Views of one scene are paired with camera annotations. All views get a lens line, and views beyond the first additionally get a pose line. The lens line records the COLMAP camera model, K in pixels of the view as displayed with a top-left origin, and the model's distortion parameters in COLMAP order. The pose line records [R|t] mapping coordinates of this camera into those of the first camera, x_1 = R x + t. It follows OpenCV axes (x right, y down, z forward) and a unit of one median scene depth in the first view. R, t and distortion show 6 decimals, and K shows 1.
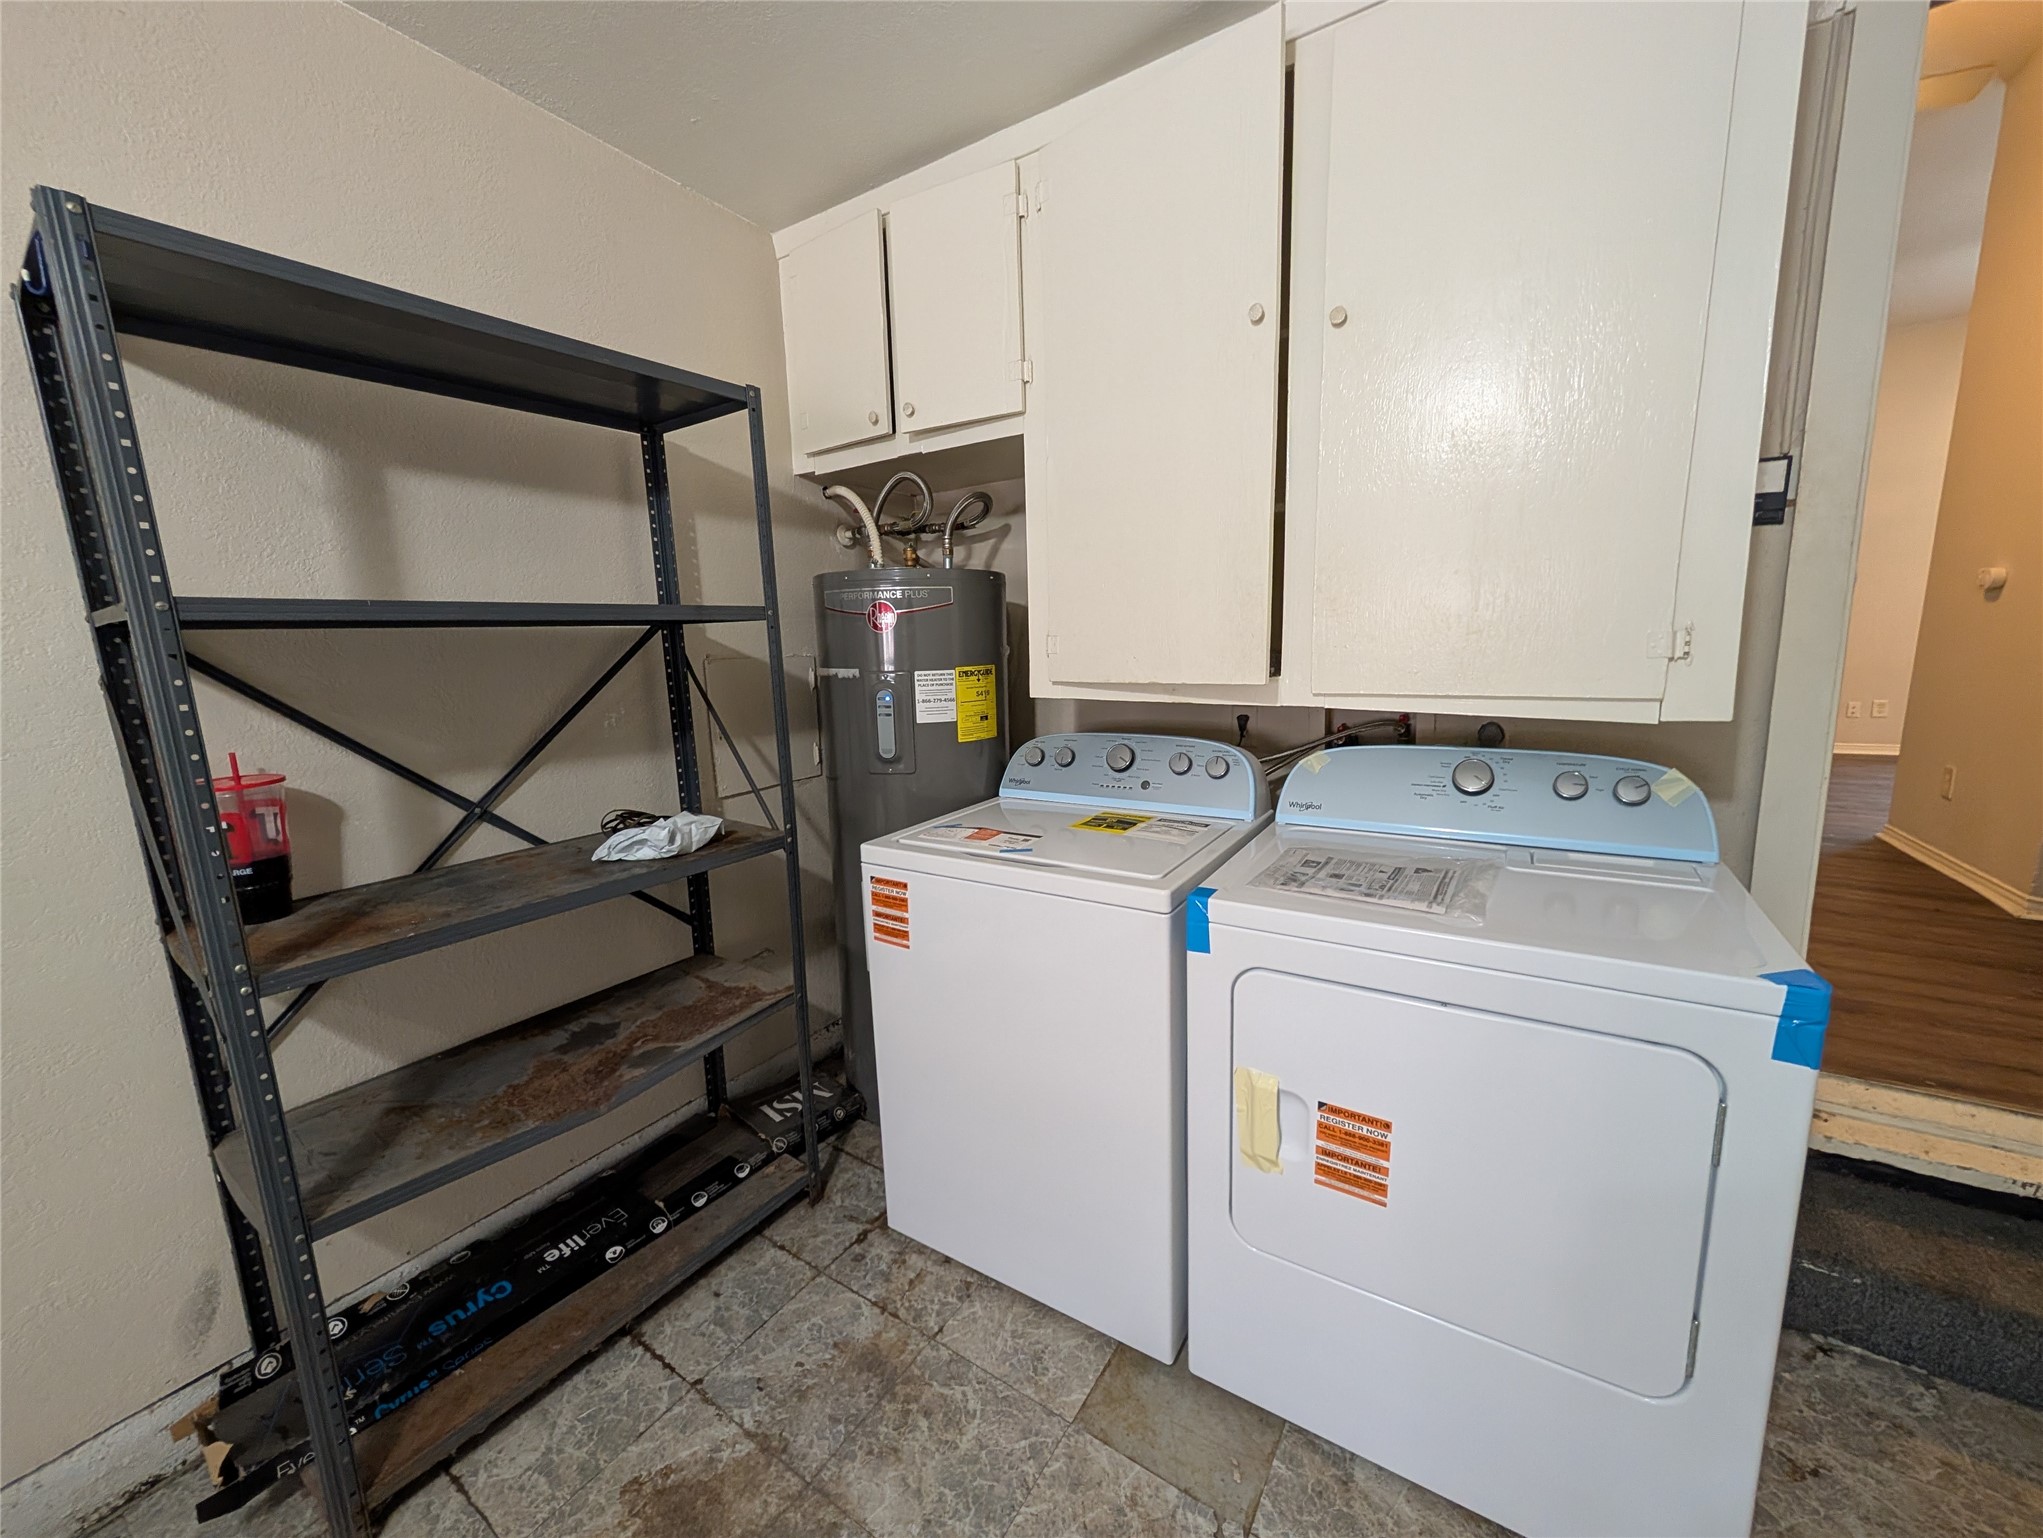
lens RADIAL K [[773.1, 0, 1018.3], [0, 773.1, 768.2], [0, 0, 1]] dist [0.000416, -0.000071]
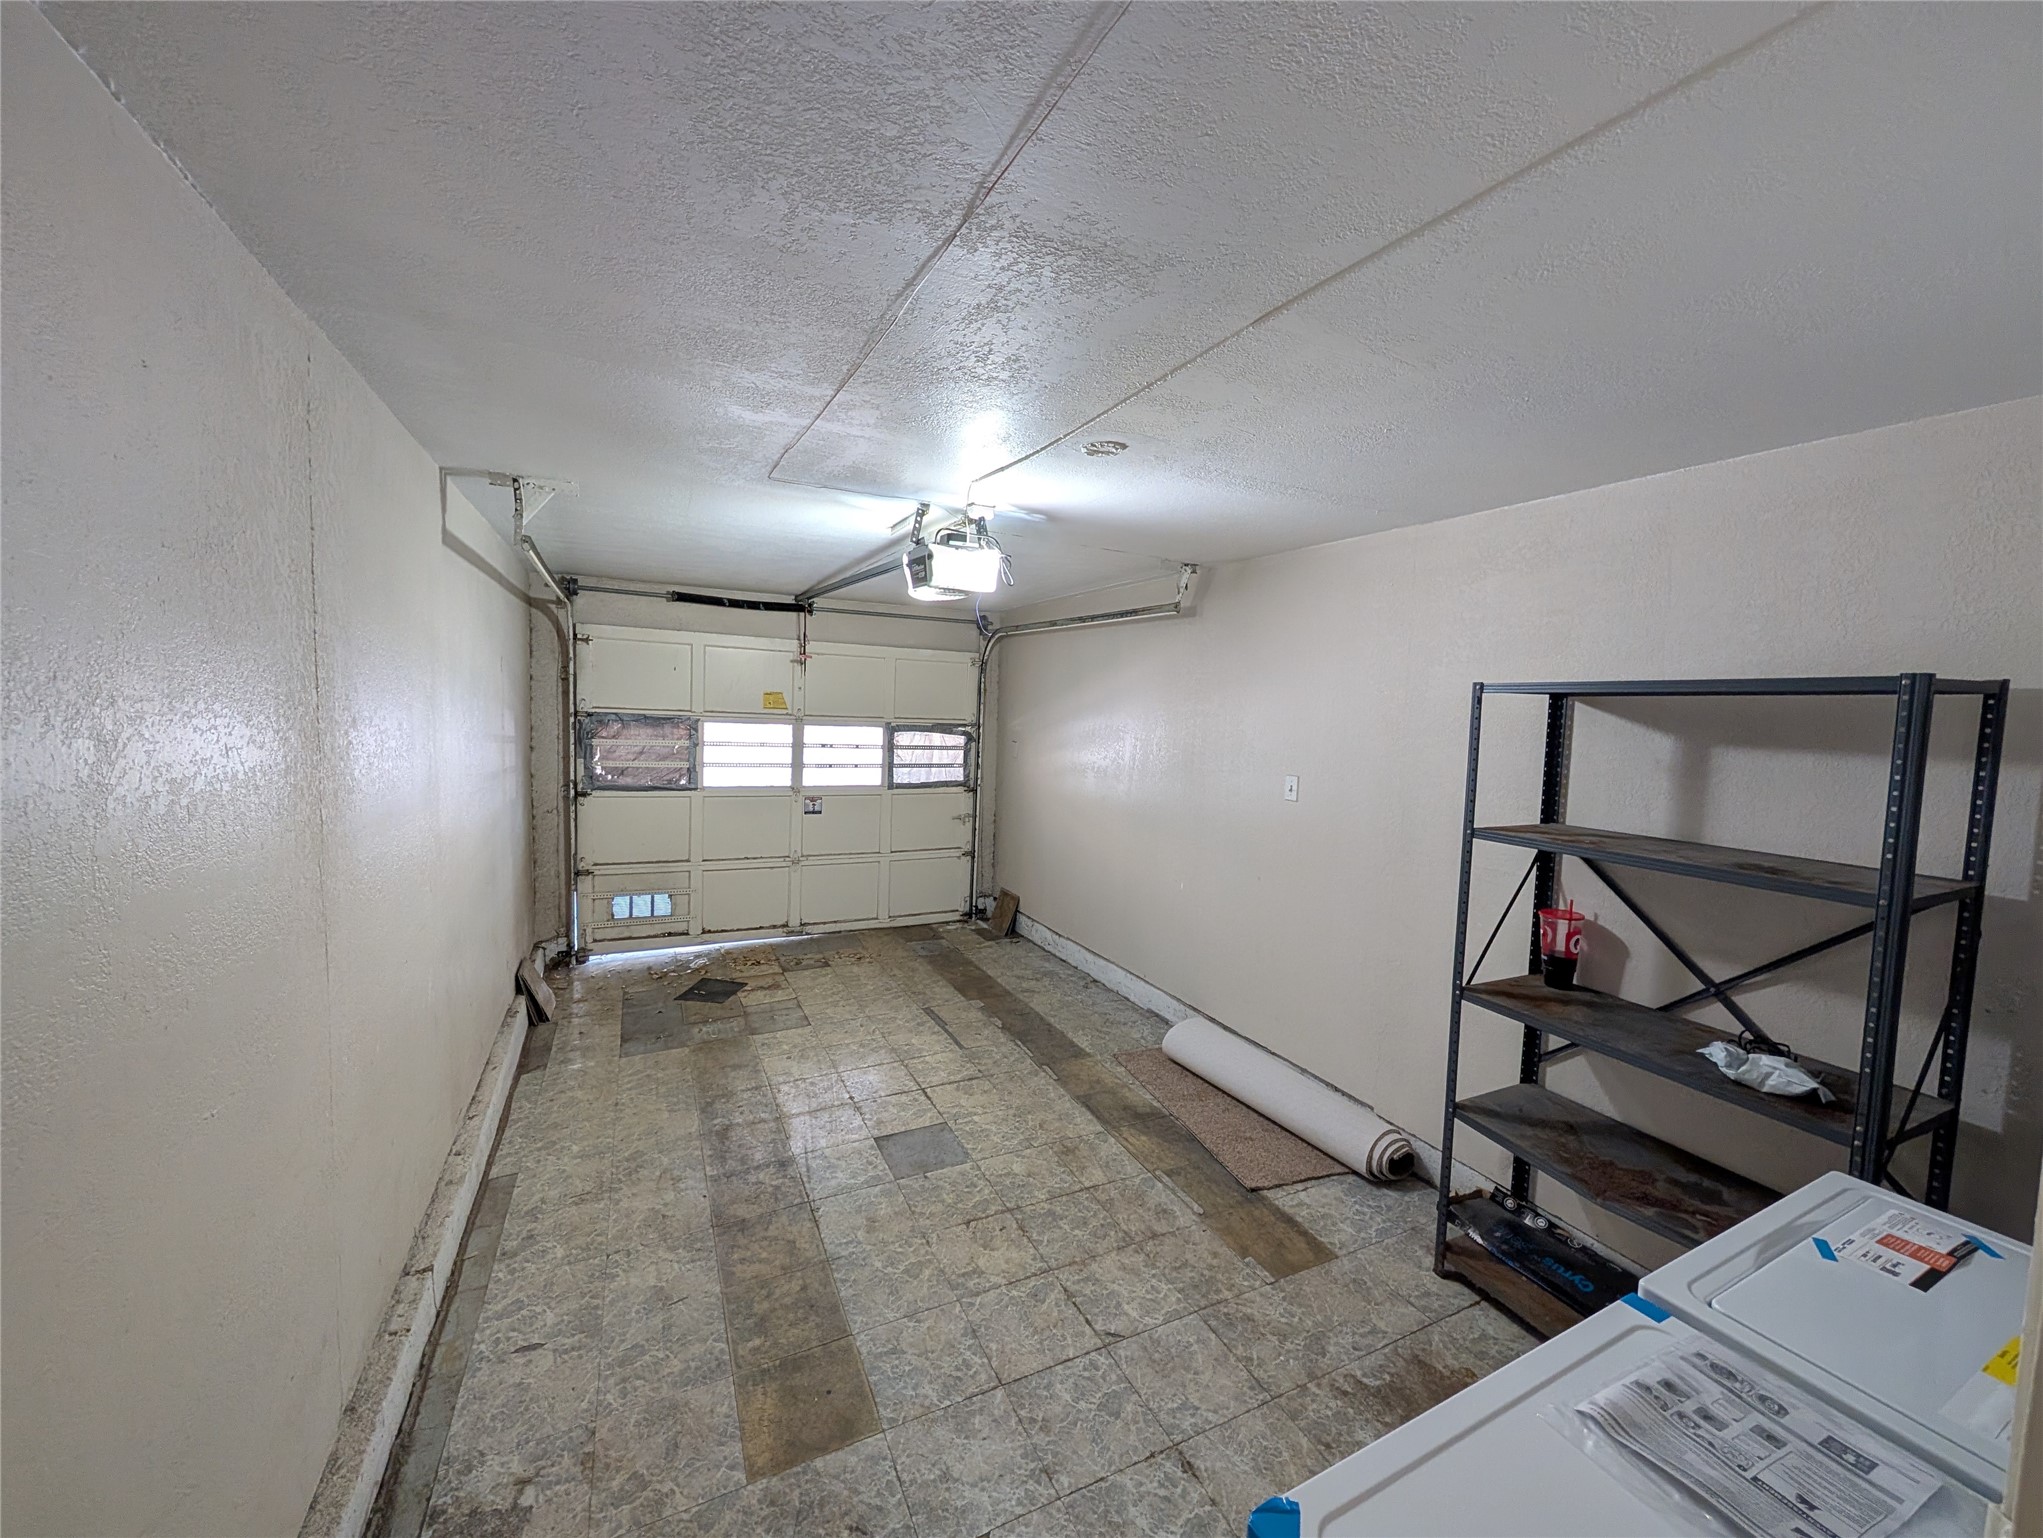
lens RADIAL K [[773.1, 0, 1018.3], [0, 773.1, 768.2], [0, 0, 1]] dist [0.000416, -0.000071]
pose [[-0.518821, 0.079971, -0.851134, 1.130159], [-0.147822, 0.972226, 0.181455, -0.419653], [0.842006, 0.219959, -0.492589, 0.621273]]
